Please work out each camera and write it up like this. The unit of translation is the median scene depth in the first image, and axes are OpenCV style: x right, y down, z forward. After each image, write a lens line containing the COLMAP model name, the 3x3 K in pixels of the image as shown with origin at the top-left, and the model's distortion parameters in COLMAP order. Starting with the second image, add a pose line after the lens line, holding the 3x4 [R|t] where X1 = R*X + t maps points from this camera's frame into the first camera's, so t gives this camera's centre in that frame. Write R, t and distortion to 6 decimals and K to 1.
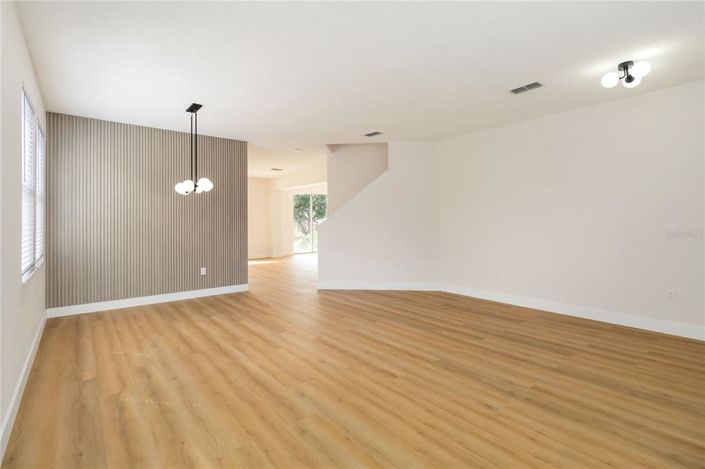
lens RADIAL K [[334.7, 0, 353.3], [0, 334.7, 230.3], [0, 0, 1]] dist [-0.003589, -0.000613]
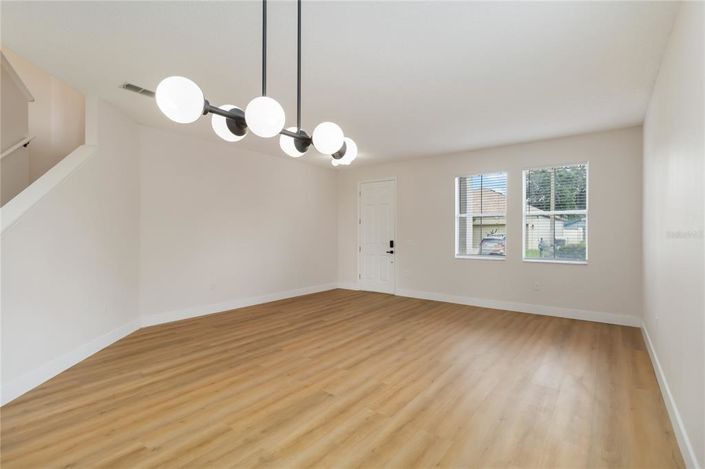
lens RADIAL K [[334.7, 0, 353.3], [0, 334.7, 230.3], [0, 0, 1]] dist [-0.003589, -0.000613]
pose [[-0.222933, 0.015224, 0.974715, -0.548288], [0.034806, 0.999365, -0.007649, -0.009720], [-0.974212, 0.032221, -0.223322, 0.686860]]
